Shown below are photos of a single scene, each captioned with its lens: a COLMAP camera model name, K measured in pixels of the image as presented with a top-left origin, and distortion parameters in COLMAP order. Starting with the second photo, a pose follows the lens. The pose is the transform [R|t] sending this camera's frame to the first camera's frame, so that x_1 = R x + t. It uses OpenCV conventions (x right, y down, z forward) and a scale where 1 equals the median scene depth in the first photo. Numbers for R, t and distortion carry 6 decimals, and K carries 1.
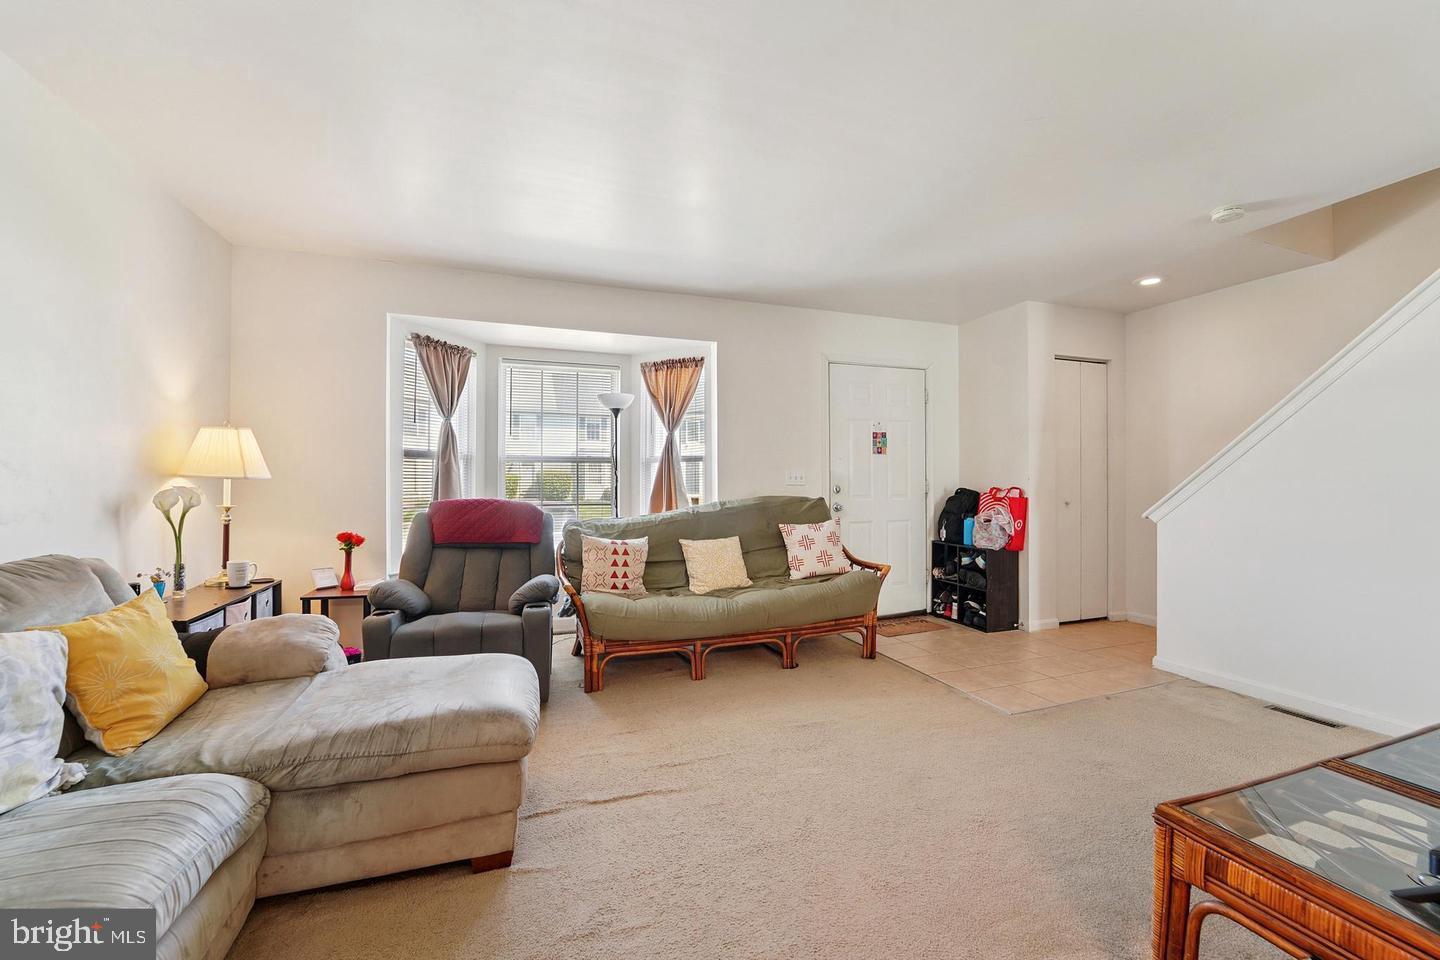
lens RADIAL K [[589.7, 0, 725.7], [0, 589.7, 476.3], [0, 0, 1]] dist [-0.022632, -0.000144]
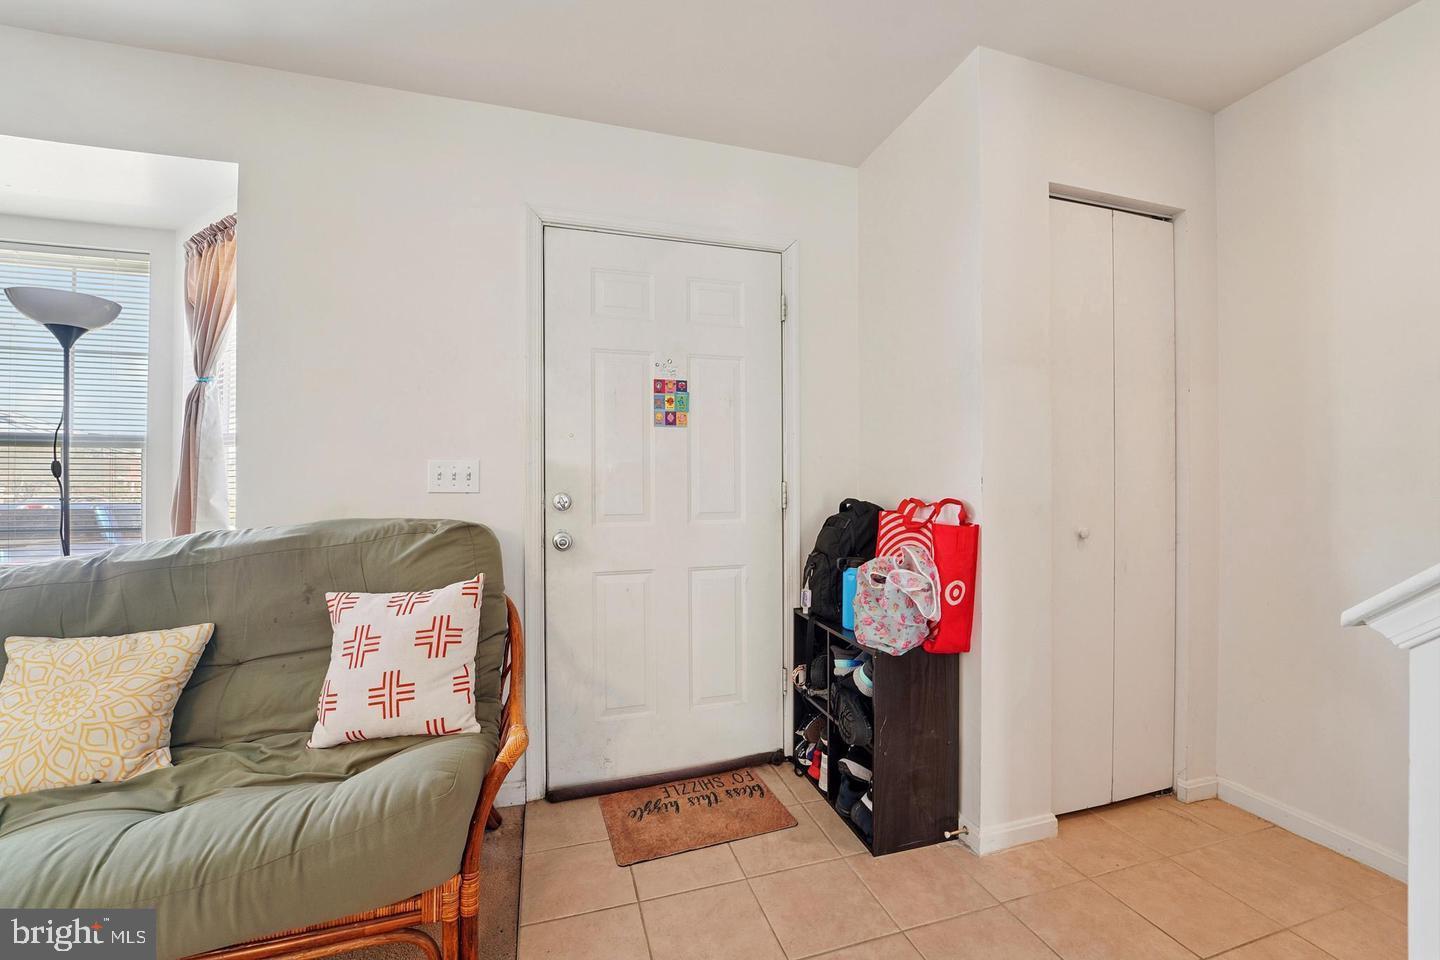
lens RADIAL K [[589.7, 0, 725.7], [0, 589.7, 476.3], [0, 0, 1]] dist [-0.022632, -0.000144]
pose [[0.998842, 0.000552, -0.048111, 0.342406], [-0.000474, 0.999999, 0.001613, 0.001547], [0.048112, -0.001588, 0.998841, 0.556865]]
